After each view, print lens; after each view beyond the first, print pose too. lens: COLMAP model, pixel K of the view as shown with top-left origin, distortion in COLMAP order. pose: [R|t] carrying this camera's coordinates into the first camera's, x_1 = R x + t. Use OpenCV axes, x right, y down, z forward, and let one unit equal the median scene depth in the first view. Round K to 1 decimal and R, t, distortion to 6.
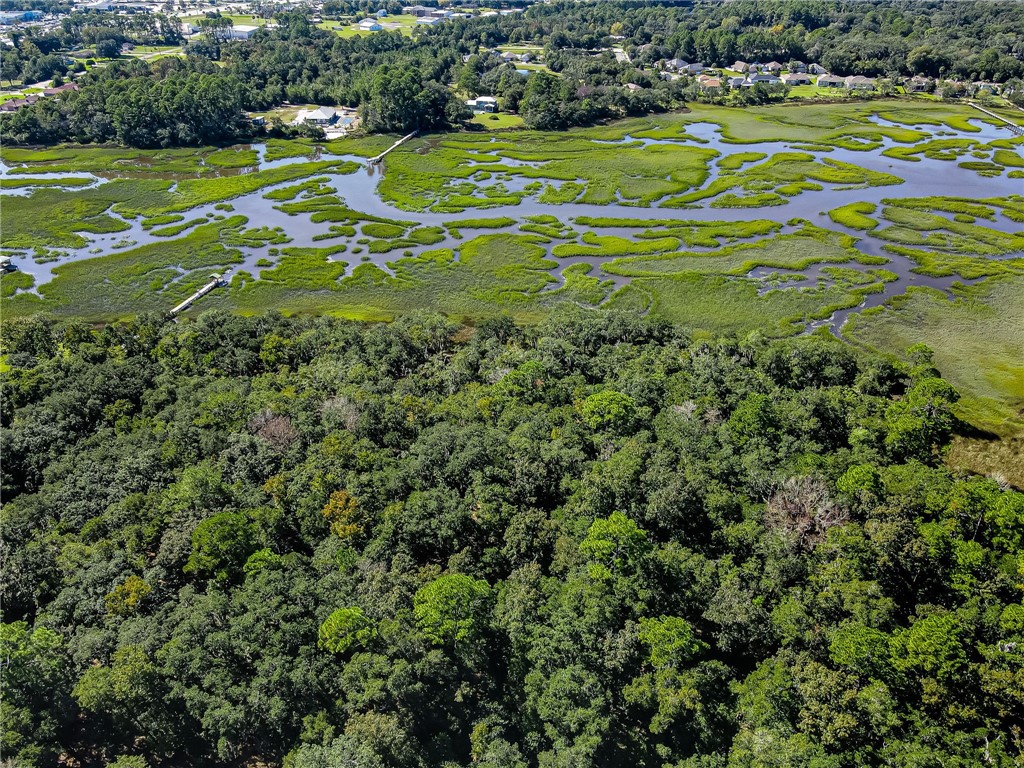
lens RADIAL K [[756.6, 0, 509.5], [0, 756.6, 381.0], [0, 0, 1]] dist [0.001014, 0.026693]
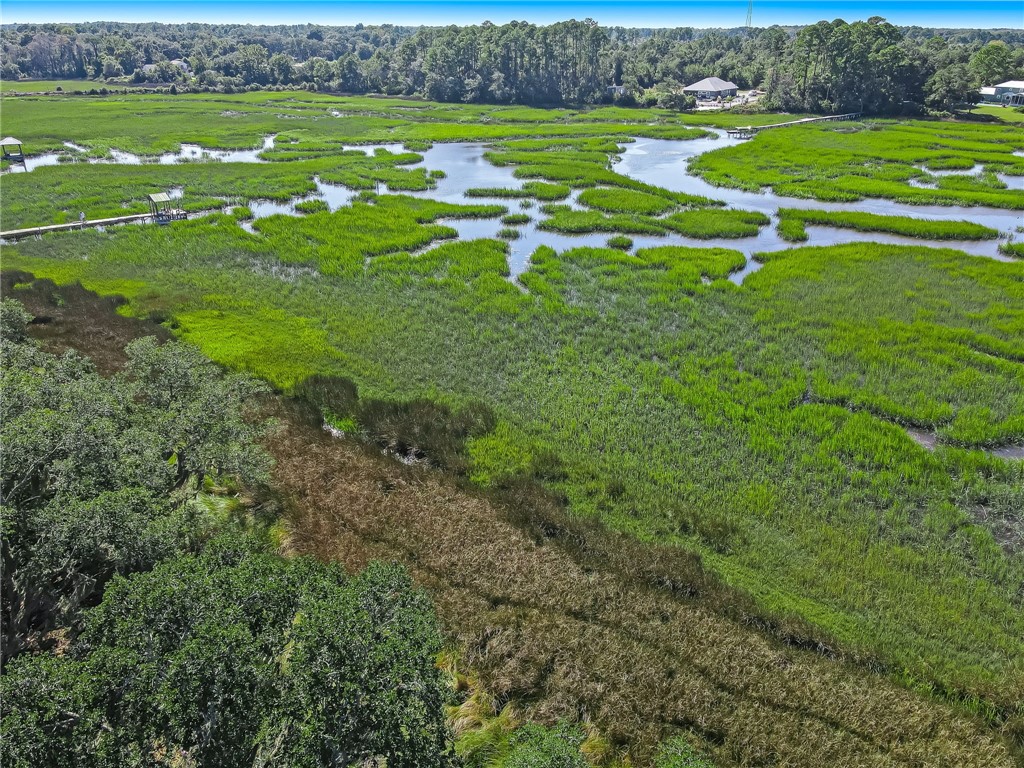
lens RADIAL K [[756.6, 0, 509.5], [0, 756.6, 381.0], [0, 0, 1]] dist [0.001014, 0.026693]
pose [[0.810140, 0.240023, -0.534848, 0.022715], [-0.293419, 0.955858, -0.015486, -0.056503], [0.507522, 0.169481, 0.844807, 0.457583]]
